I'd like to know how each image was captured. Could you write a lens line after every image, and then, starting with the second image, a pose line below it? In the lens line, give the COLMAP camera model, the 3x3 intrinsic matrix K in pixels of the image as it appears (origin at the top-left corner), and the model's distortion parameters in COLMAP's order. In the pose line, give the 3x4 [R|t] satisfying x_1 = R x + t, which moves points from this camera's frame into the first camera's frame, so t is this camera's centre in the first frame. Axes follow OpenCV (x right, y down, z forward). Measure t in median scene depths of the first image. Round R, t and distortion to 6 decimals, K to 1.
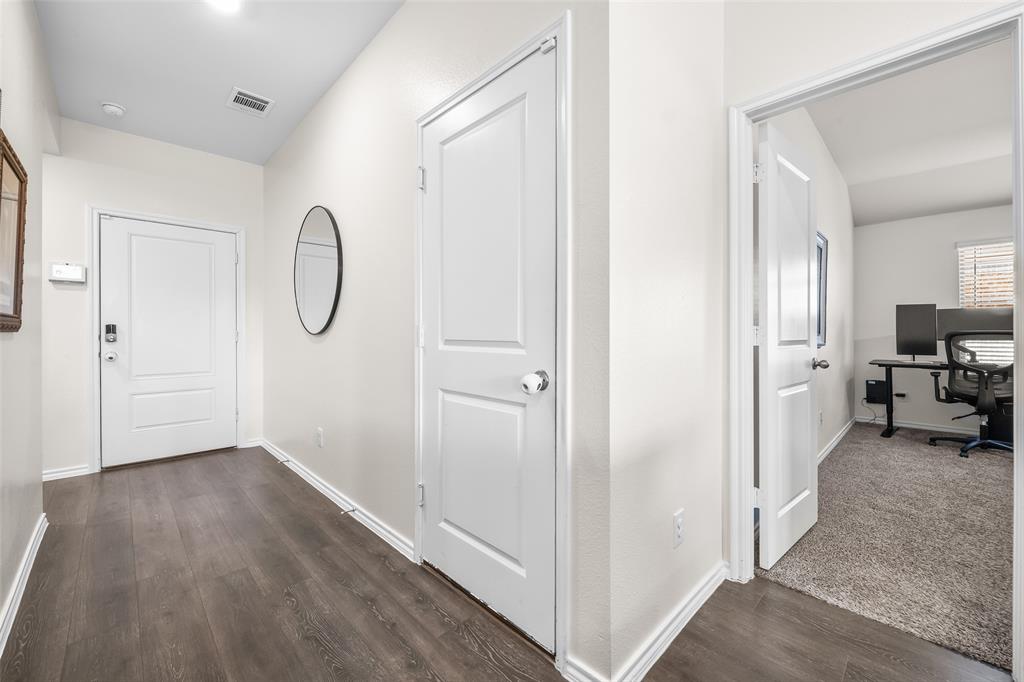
lens RADIAL K [[406.0, 0, 513.4], [0, 406.0, 339.6], [0, 0, 1]] dist [0.001493, -0.002699]
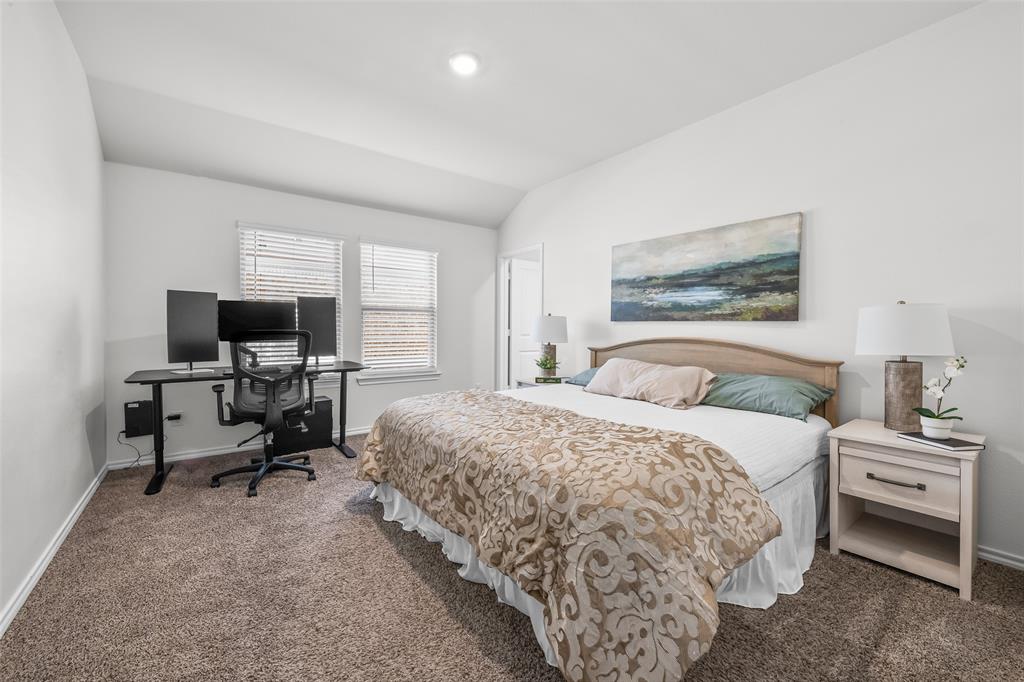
lens RADIAL K [[409.2, 0, 513.0], [0, 409.2, 332.5], [0, 0, 1]] dist [0.002625, -0.004042]
pose [[0.122616, -0.005471, 0.992439, 0.349830], [0.003521, 0.999981, 0.005078, -0.015812], [-0.992448, 0.002872, 0.122633, 0.356540]]
